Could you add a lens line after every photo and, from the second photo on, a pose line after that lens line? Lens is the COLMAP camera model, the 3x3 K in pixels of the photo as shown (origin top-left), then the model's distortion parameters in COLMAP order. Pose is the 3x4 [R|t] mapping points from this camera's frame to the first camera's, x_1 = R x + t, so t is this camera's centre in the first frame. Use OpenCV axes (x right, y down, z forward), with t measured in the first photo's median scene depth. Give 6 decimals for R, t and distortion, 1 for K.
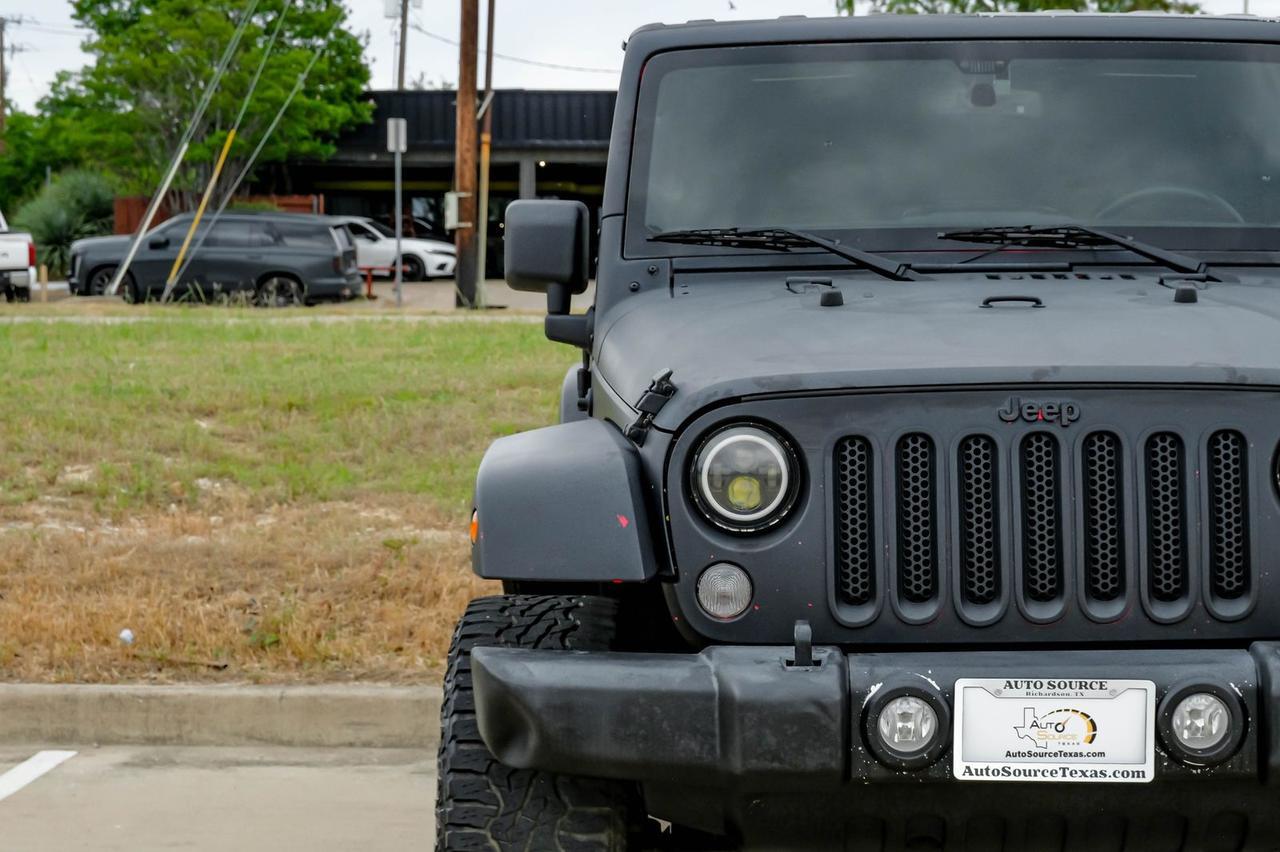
lens RADIAL K [[3774.6, 0, 759.7], [0, 3774.6, 495.7], [0, 0, 1]] dist [0.037275, 1.926040]
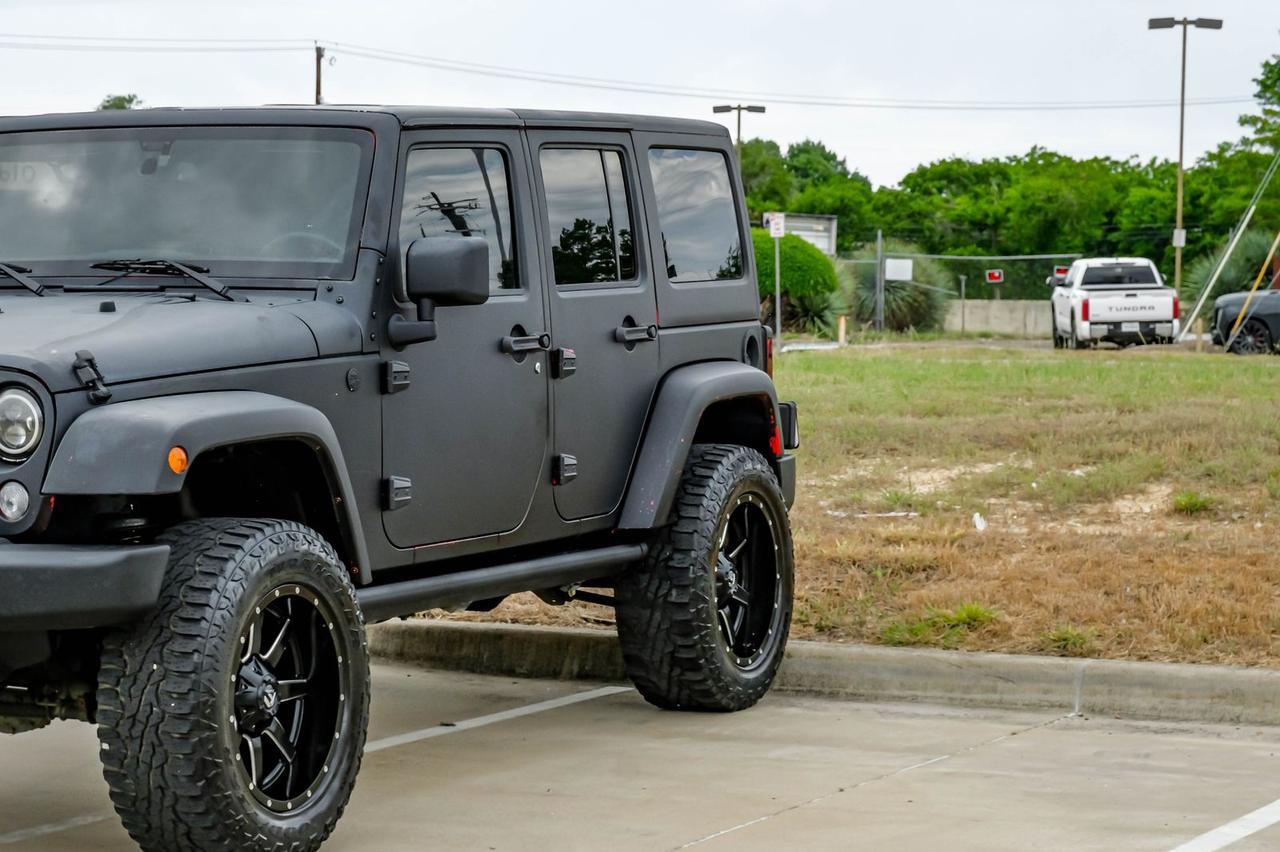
lens RADIAL K [[3577.5, 0, 571.5], [0, 3577.5, 487.9], [0, 0, 1]] dist [0.037261, 1.052597]
pose [[0.895823, 0.033323, -0.443159, 0.525783], [-0.040001, 0.999183, -0.005728, 0.009559], [0.442606, 0.022859, 0.896425, -0.077704]]
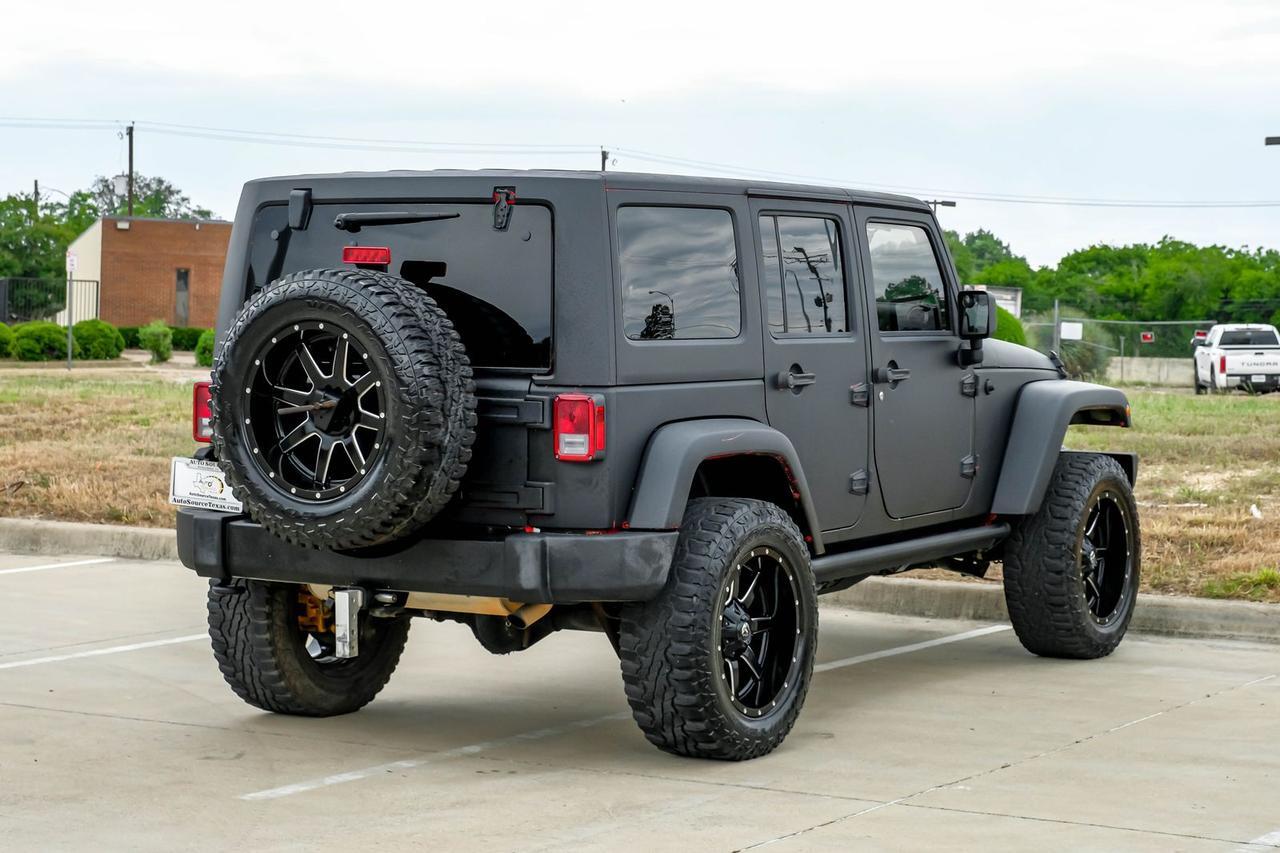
lens RADIAL K [[2855.7, 0, 695.8], [0, 2855.7, 398.2], [0, 0, 1]] dist [0.027779, 0.774032]
pose [[0.883102, 0.029918, -0.468226, 0.495484], [-0.055627, 0.997602, -0.041172, 0.024790], [0.465872, 0.062405, 0.882649, -0.196644]]
